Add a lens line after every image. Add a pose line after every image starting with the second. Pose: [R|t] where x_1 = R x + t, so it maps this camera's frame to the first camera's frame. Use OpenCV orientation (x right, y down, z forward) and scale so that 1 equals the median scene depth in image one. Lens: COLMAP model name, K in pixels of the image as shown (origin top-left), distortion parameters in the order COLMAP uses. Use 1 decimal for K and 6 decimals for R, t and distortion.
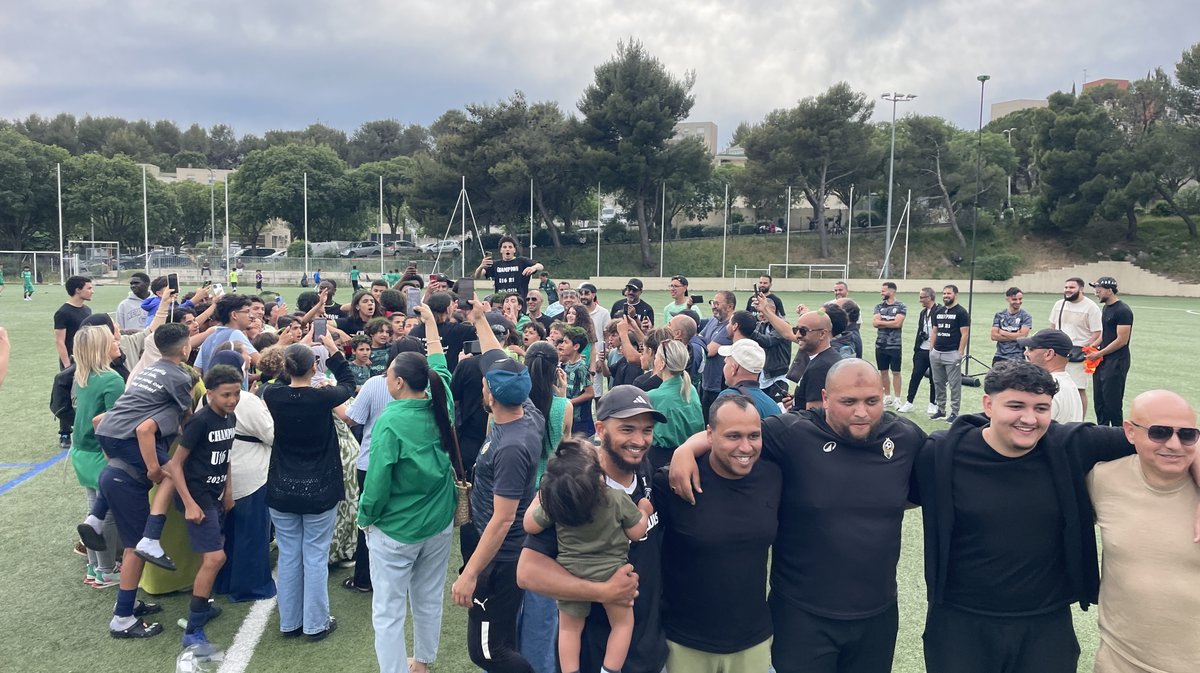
lens RADIAL K [[877.6, 0, 603.6], [0, 877.6, 342.3], [0, 0, 1]] dist [0.080165, -0.096926]
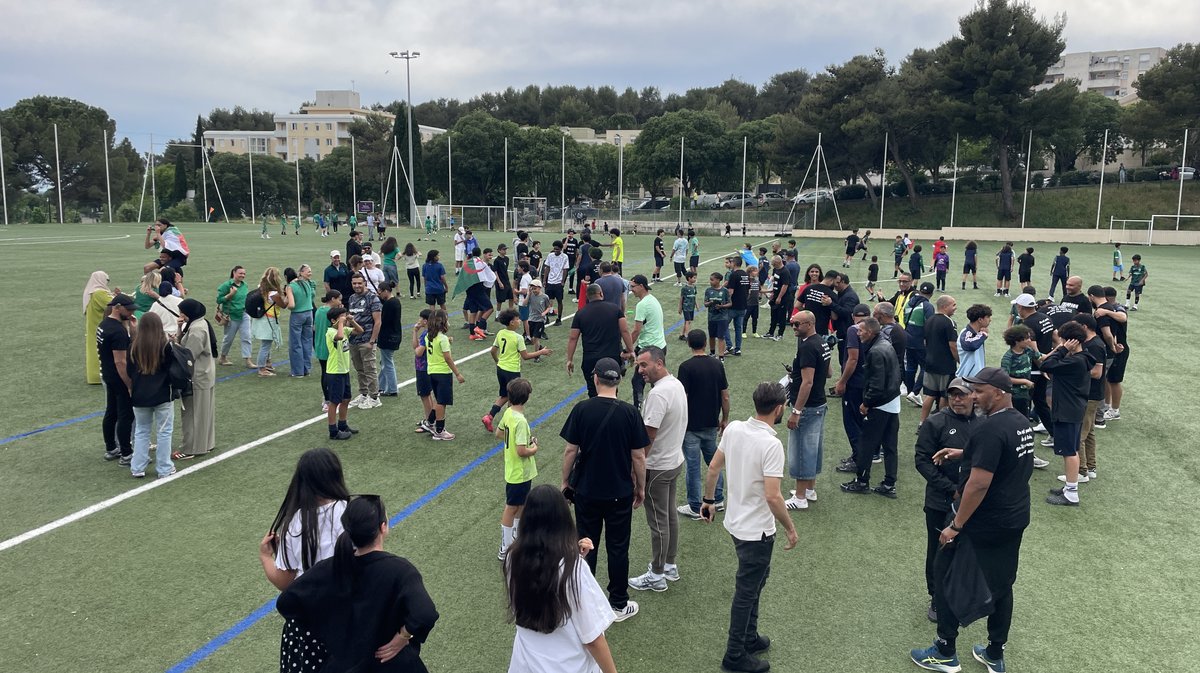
lens RADIAL K [[877.6, 0, 617.1], [0, 877.6, 324.1], [0, 0, 1]] dist [0.080165, -0.096926]
pose [[0.899255, 0.057611, -0.433615, 0.091067], [-0.039324, 0.997922, 0.051034, -0.000409], [0.435654, -0.028841, 0.899652, -0.081019]]
